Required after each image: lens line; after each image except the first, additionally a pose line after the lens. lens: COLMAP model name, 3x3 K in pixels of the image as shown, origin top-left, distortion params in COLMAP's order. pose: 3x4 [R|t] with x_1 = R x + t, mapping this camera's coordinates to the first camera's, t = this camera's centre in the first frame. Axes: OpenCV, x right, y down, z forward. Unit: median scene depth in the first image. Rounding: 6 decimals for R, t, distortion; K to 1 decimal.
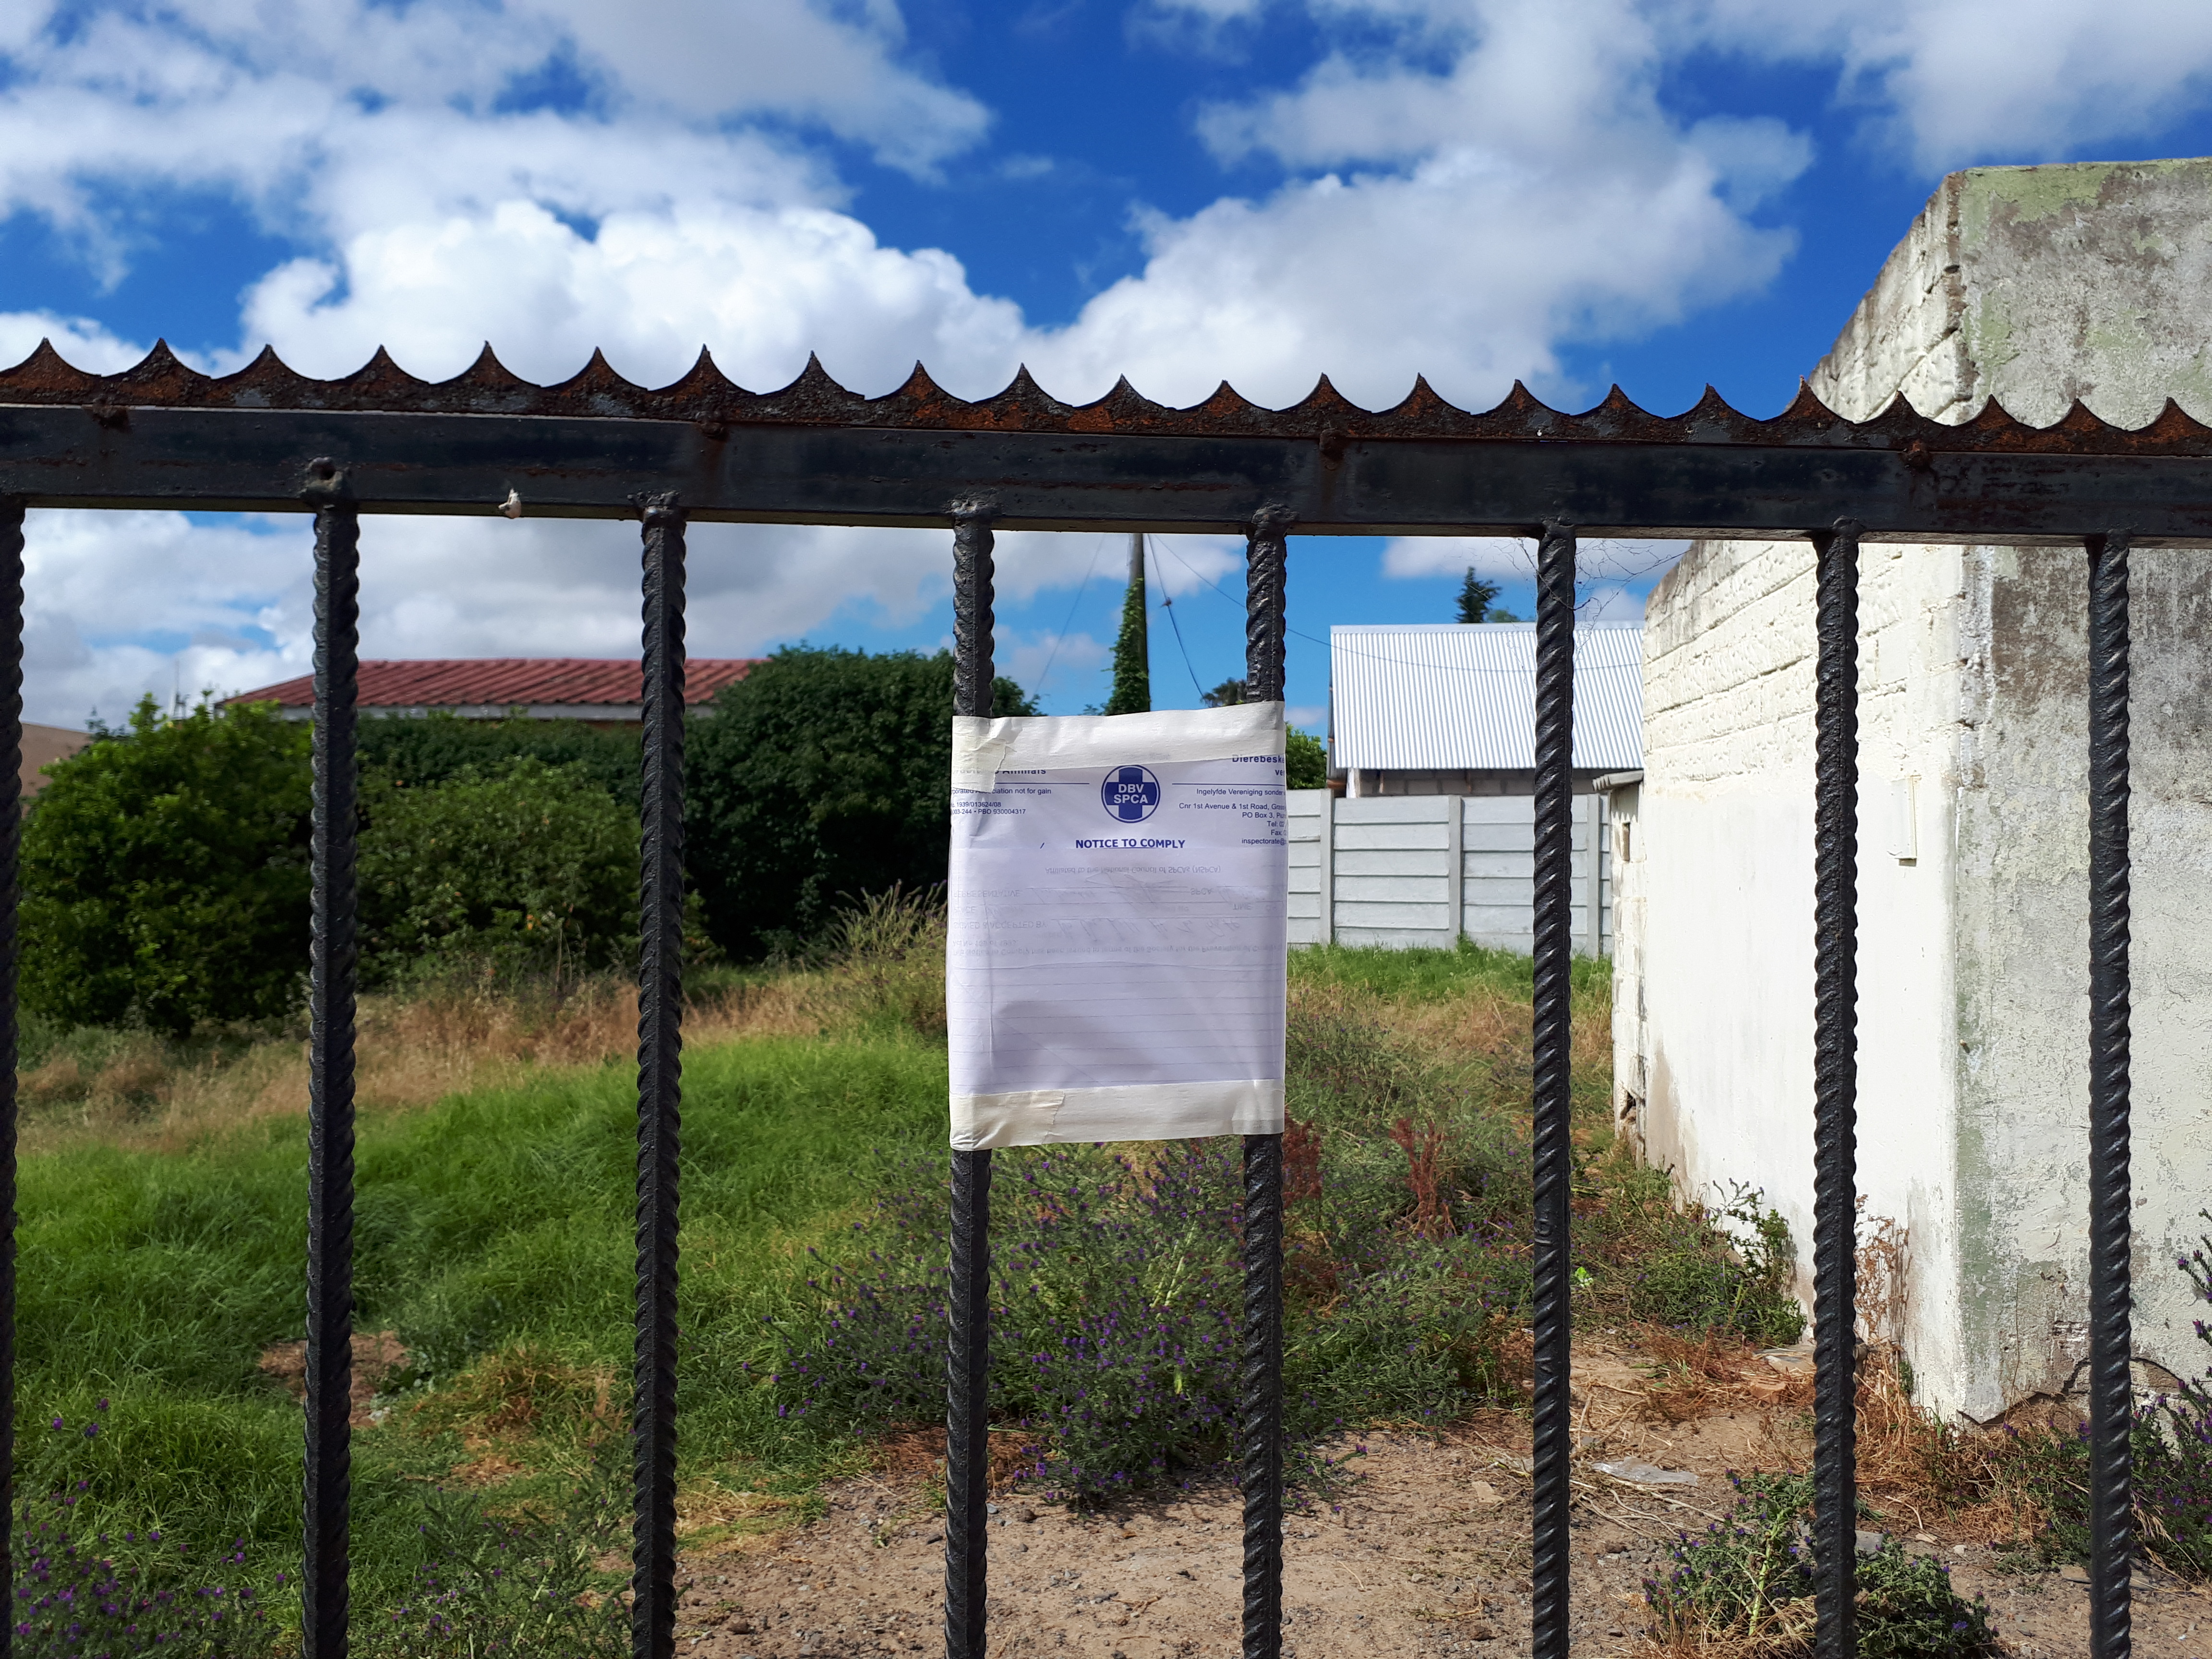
lens RADIAL K [[1760.9, 0, 1106.5], [0, 1760.9, 873.1], [0, 0, 1]] dist [0.035699, -0.062622]
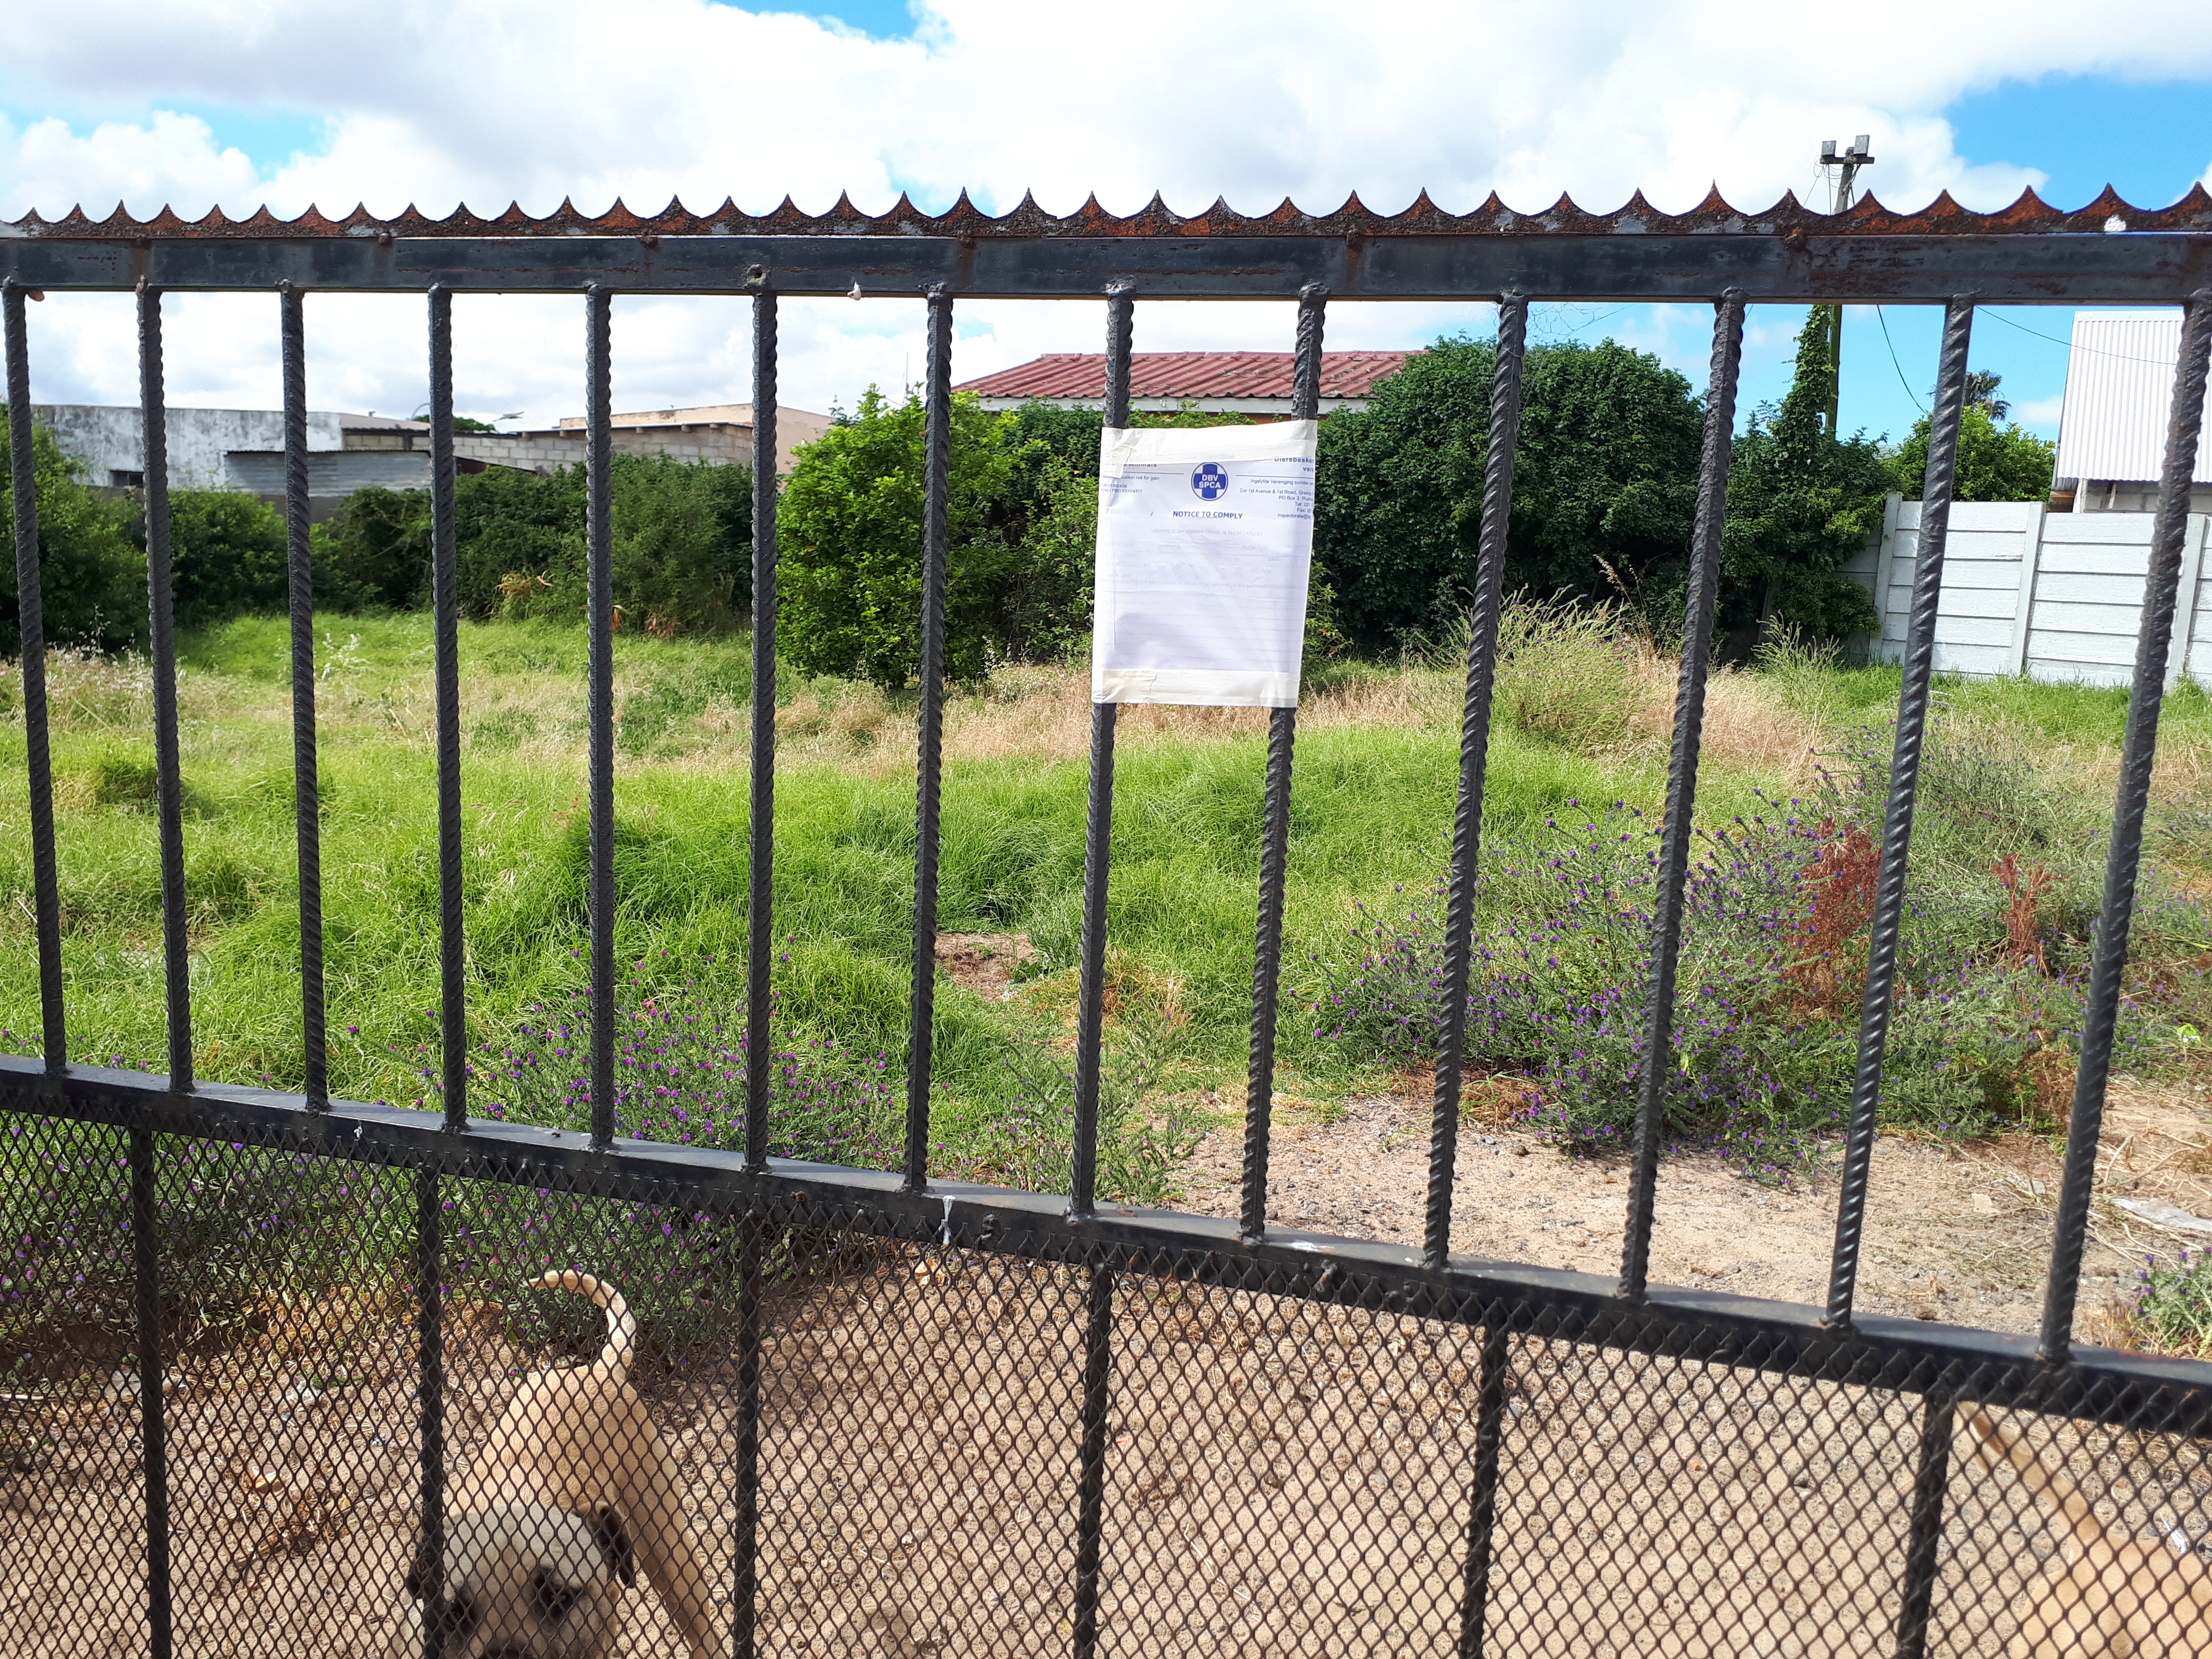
lens RADIAL K [[1762.4, 0, 1162.4], [0, 1762.4, 897.1], [0, 0, 1]] dist [0.121980, -0.255645]
pose [[0.936921, 0.105177, -0.333342, 0.097700], [-0.044348, 0.981717, 0.185107, 0.005028], [0.346717, -0.158647, 0.924456, -0.096905]]
